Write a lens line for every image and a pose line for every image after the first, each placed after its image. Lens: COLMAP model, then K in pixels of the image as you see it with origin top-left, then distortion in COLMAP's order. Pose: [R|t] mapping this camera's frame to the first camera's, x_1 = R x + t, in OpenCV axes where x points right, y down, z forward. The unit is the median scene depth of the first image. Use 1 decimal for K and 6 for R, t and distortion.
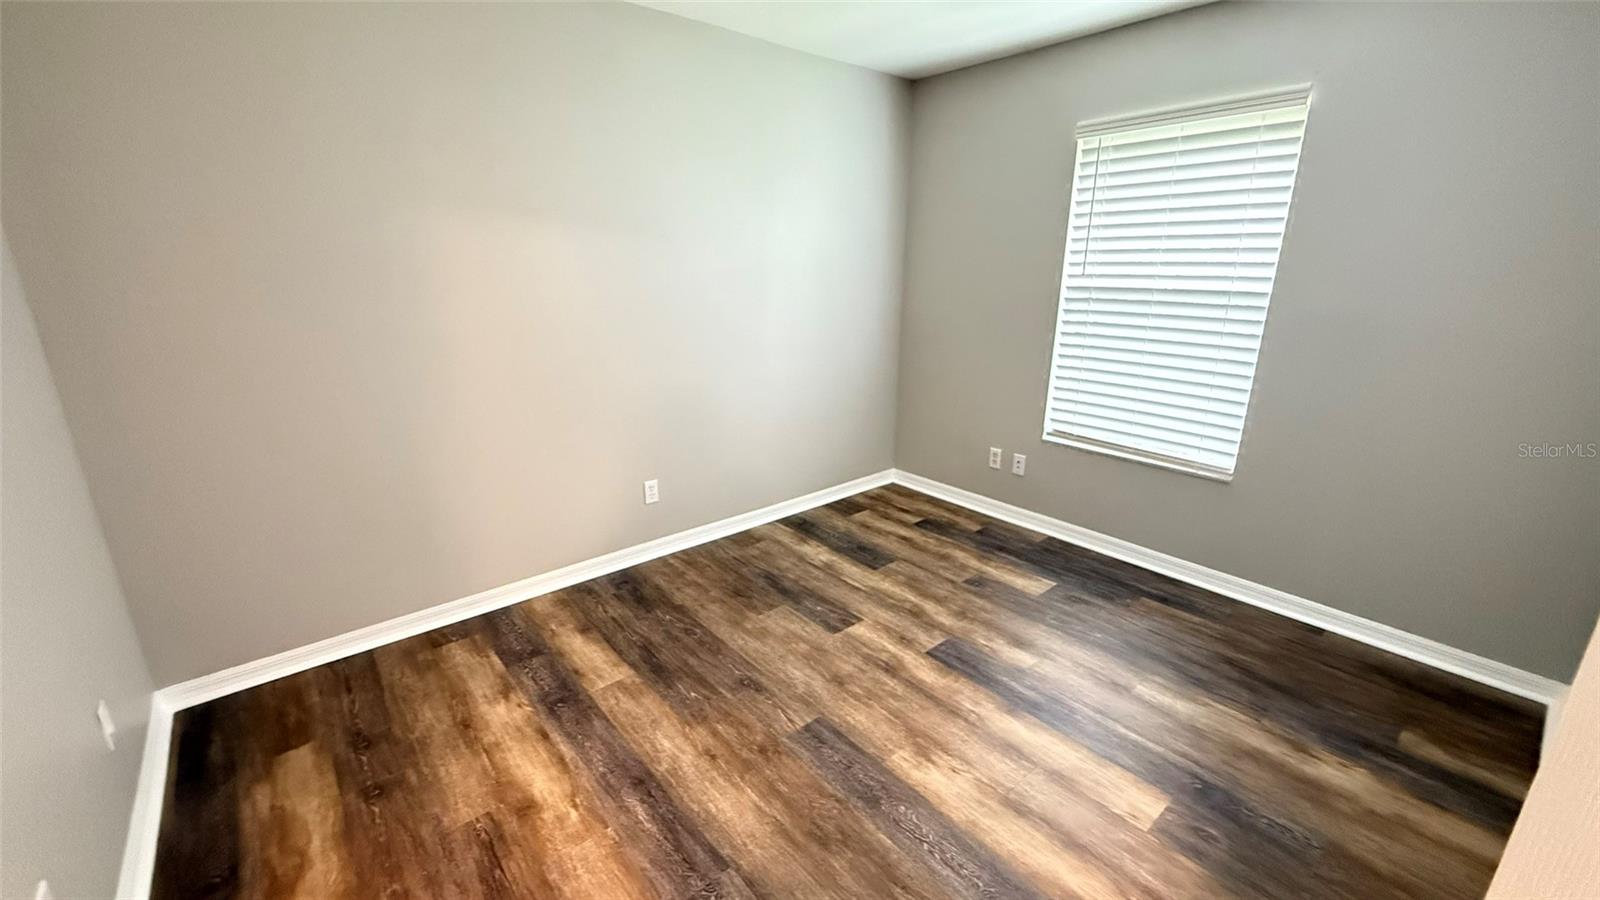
lens RADIAL K [[639.1, 0, 800.9], [0, 639.1, 449.2], [0, 0, 1]] dist [-0.000583, 0.000372]
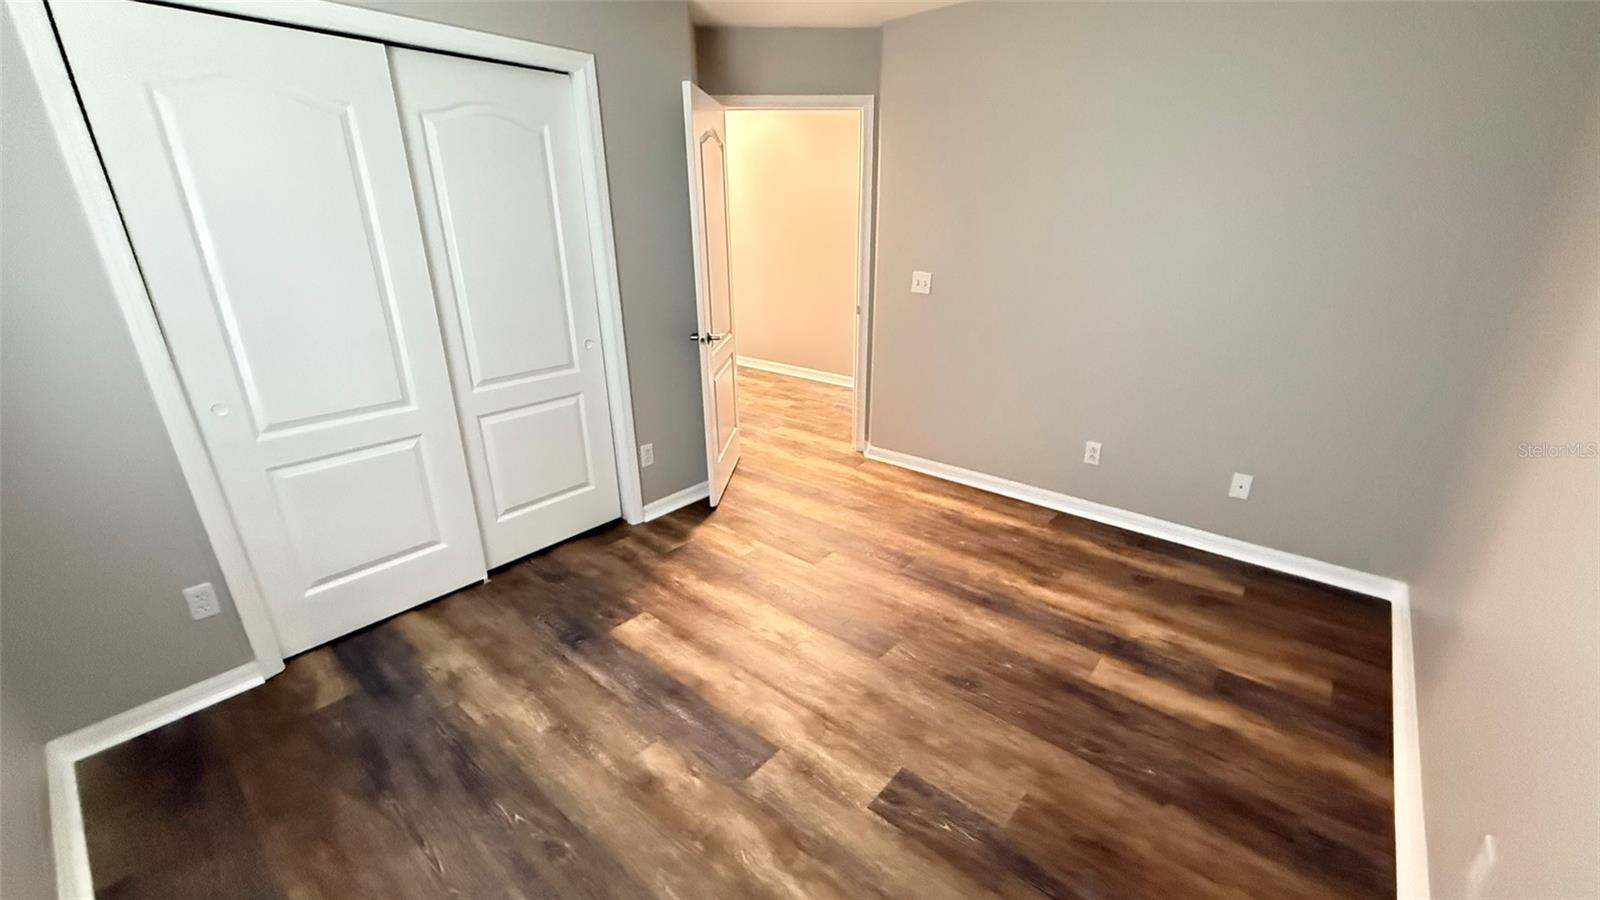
lens RADIAL K [[639.1, 0, 801.7], [0, 639.1, 449.6], [0, 0, 1]] dist [-0.000583, 0.000372]
pose [[-0.985485, 0.068462, -0.155345, 0.269457], [-0.039448, 0.797675, 0.601796, -0.455316], [0.165115, 0.599189, -0.783396, 1.432596]]
